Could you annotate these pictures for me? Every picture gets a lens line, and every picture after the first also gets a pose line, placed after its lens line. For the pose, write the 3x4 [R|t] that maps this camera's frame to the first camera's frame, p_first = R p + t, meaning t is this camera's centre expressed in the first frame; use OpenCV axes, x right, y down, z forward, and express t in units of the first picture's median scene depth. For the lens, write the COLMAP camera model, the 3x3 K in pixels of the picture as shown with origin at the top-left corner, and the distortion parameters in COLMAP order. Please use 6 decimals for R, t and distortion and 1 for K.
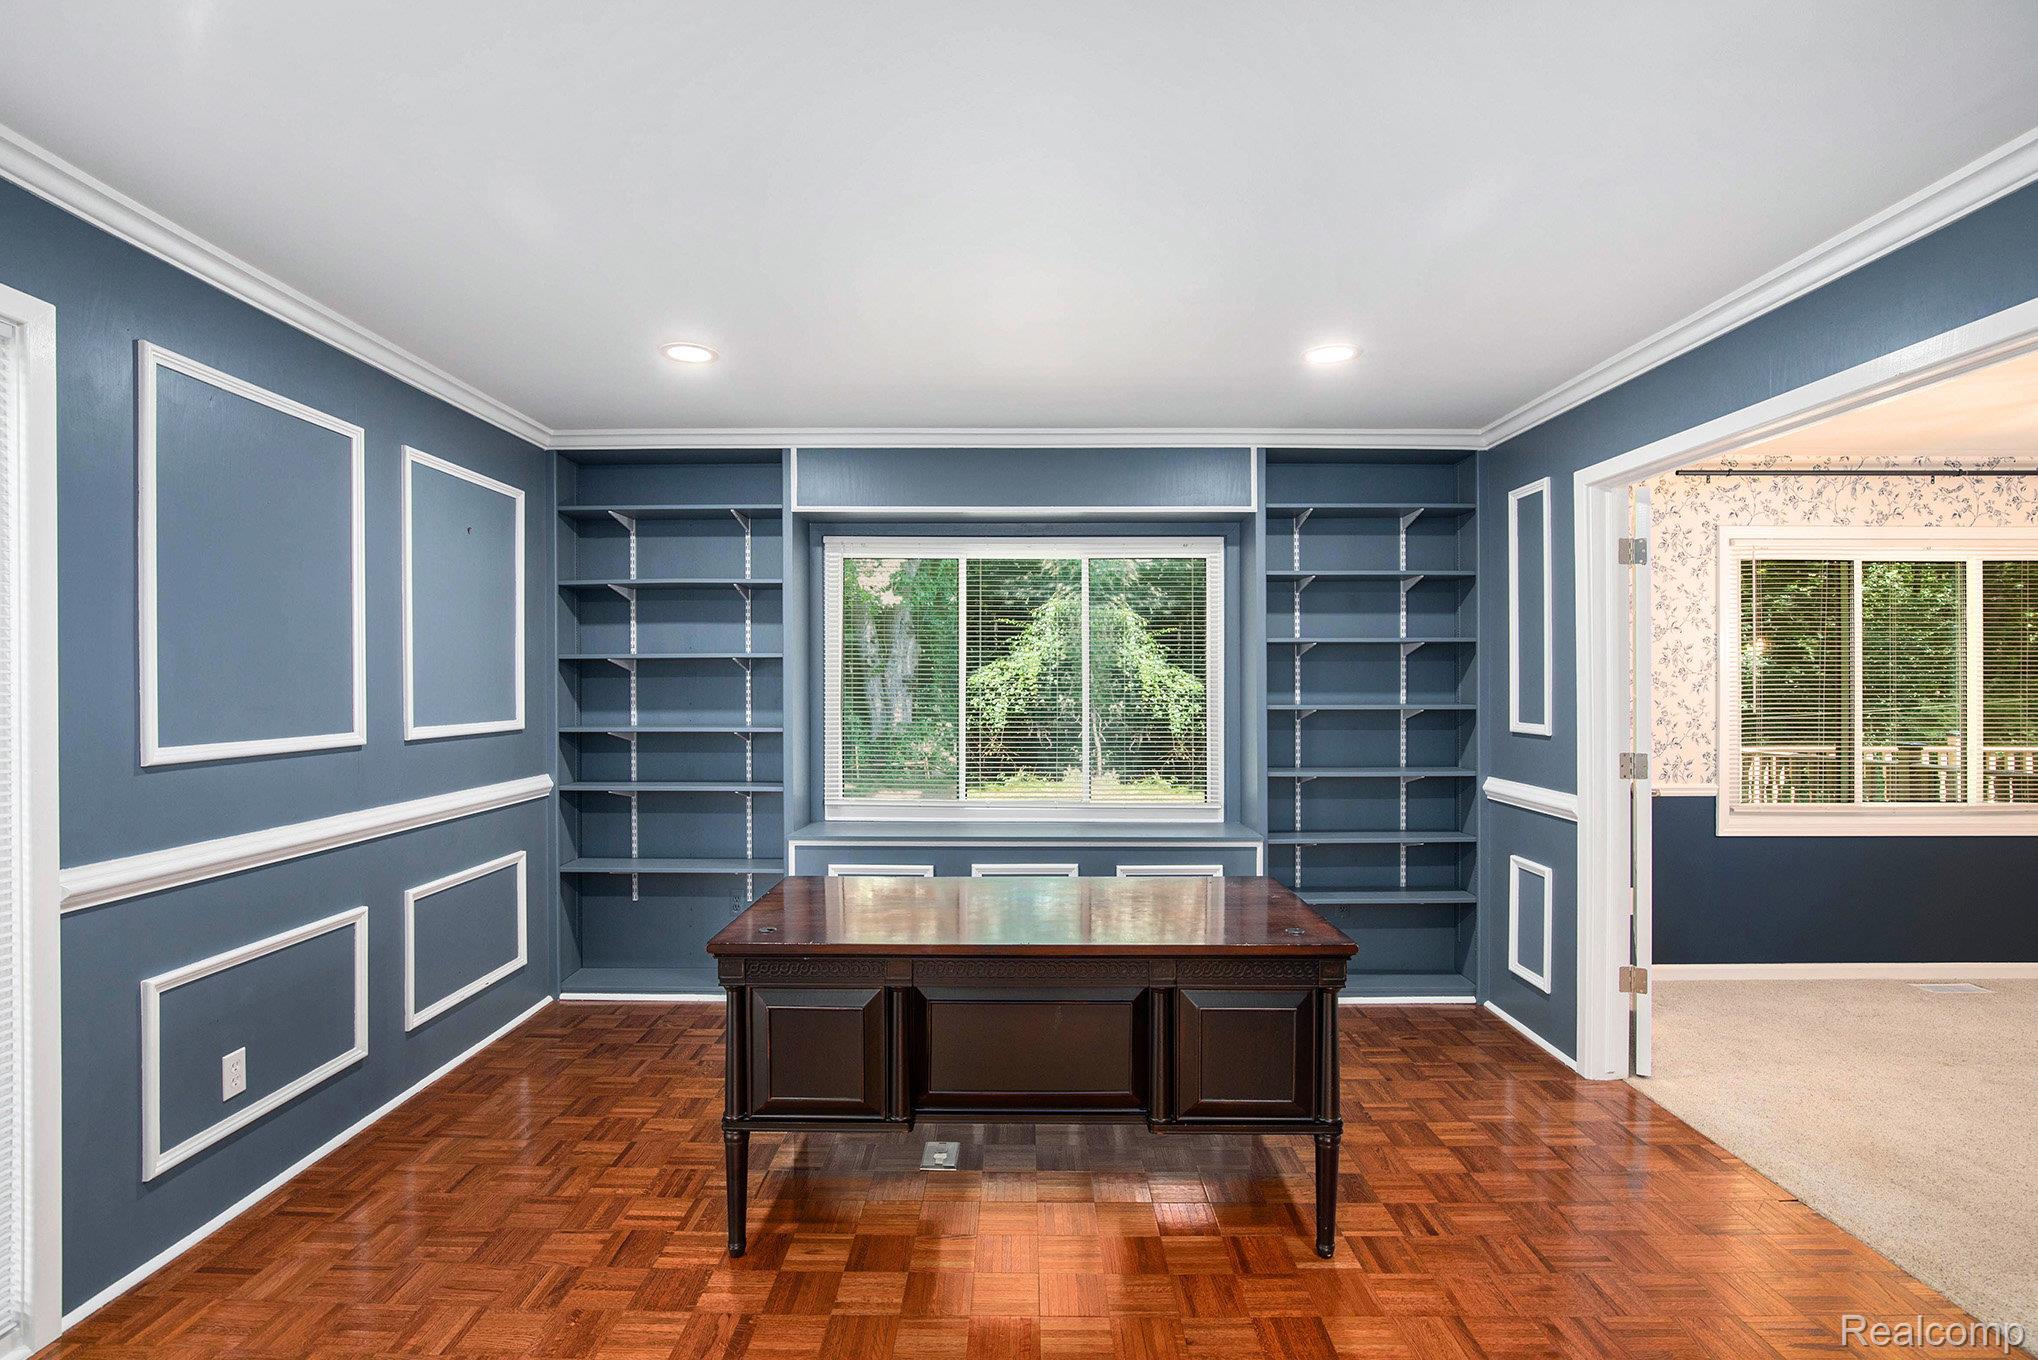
lens RADIAL K [[946.2, 0, 1017.2], [0, 946.2, 681.9], [0, 0, 1]] dist [-0.026009, 0.003901]
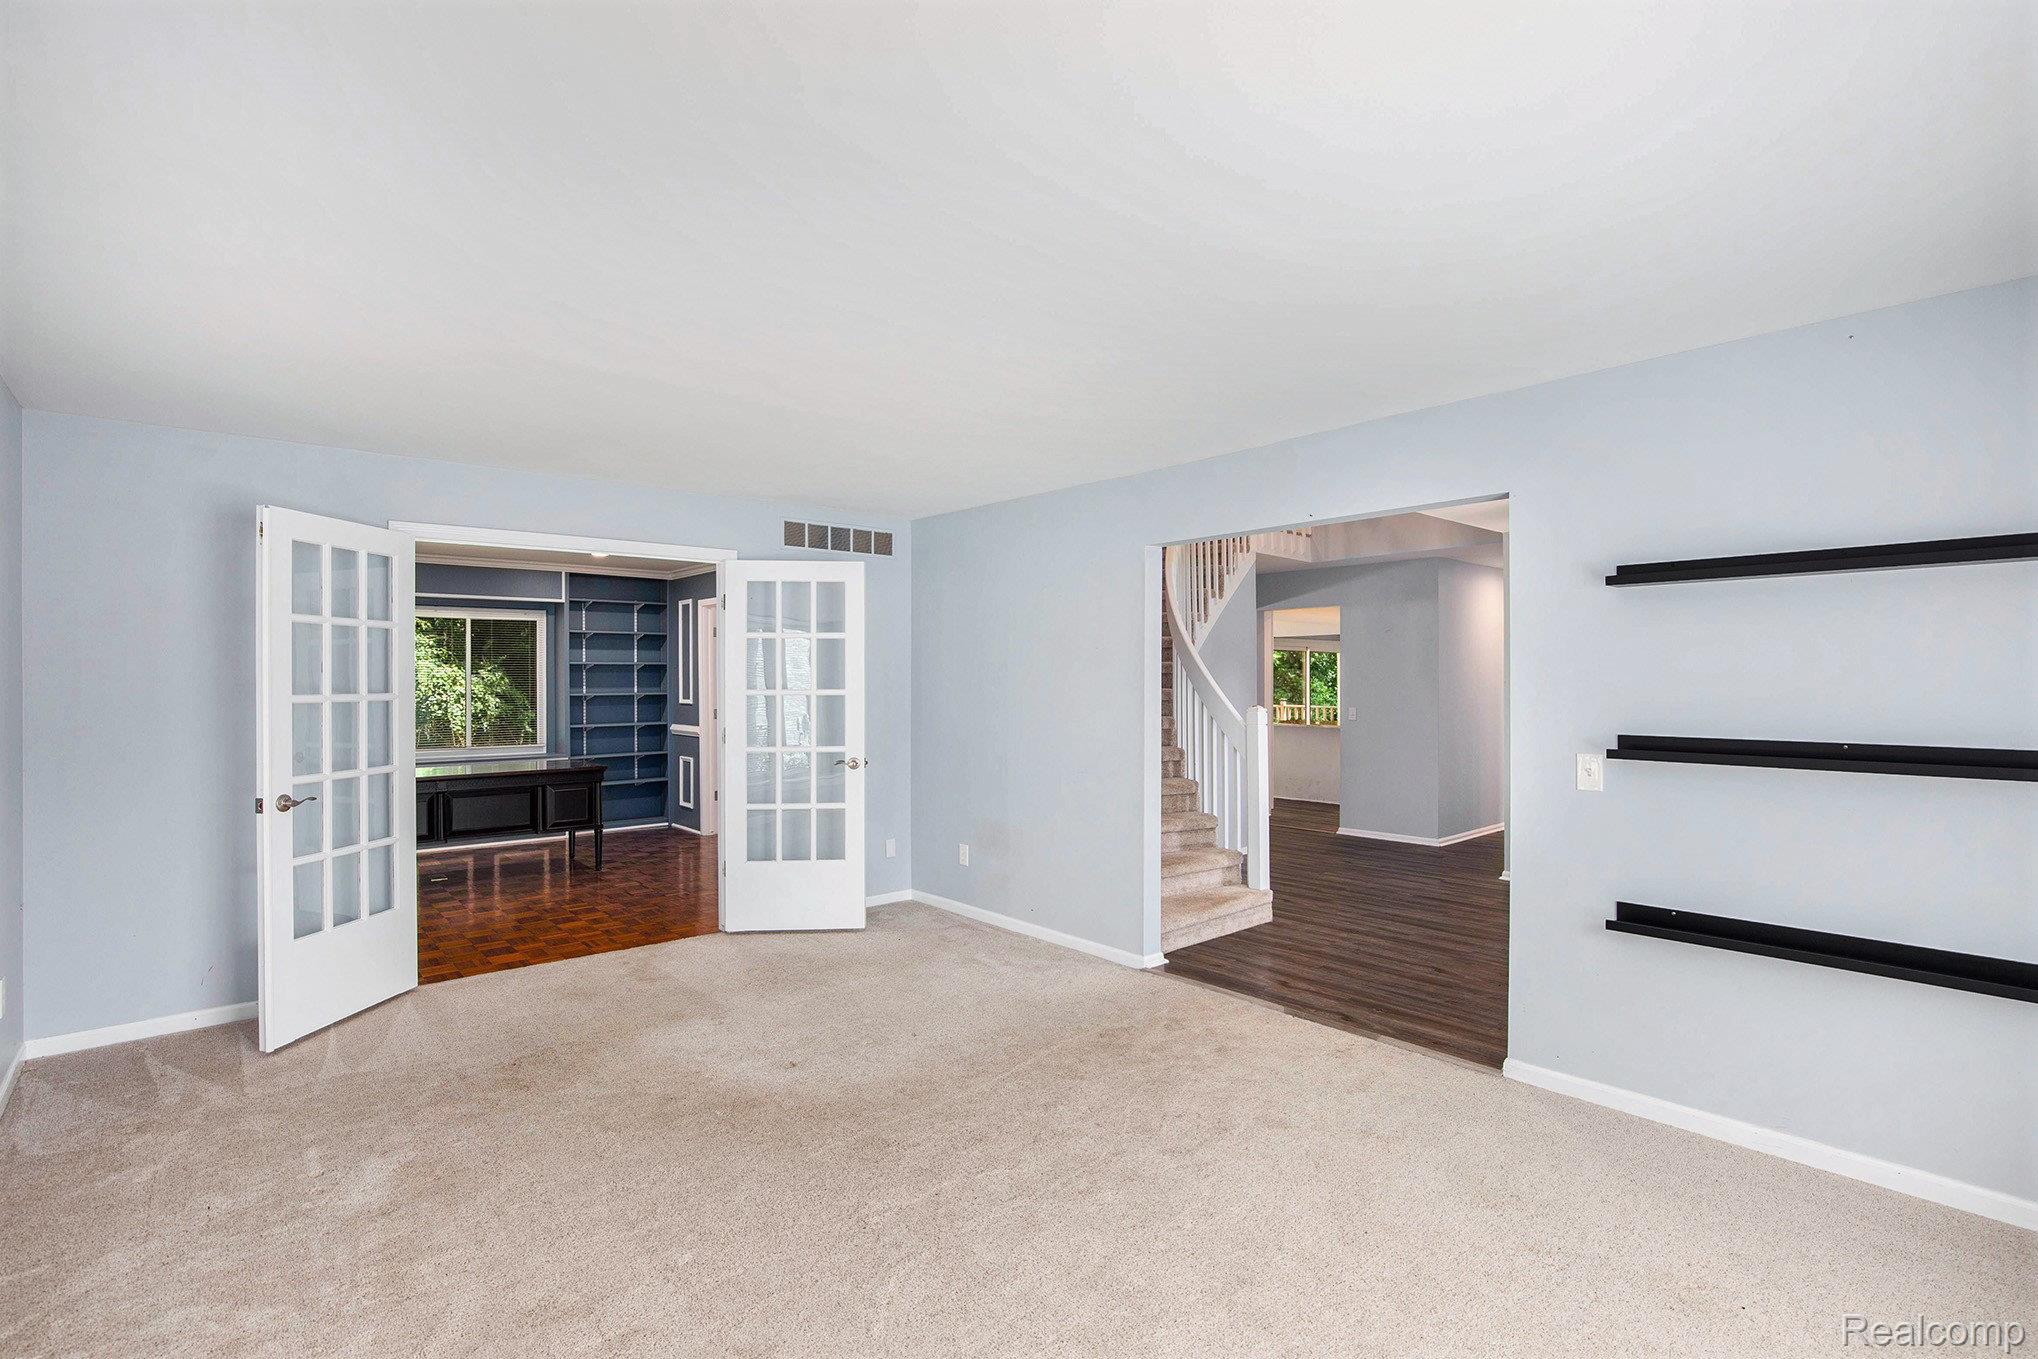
lens RADIAL K [[946.2, 0, 1009.3], [0, 946.2, 687.1], [0, 0, 1]] dist [-0.026009, 0.003901]
pose [[0.751046, -0.004592, 0.660234, -0.382434], [0.001134, 0.999983, 0.005665, -0.000370], [-0.660249, -0.003506, 0.751038, -1.218098]]
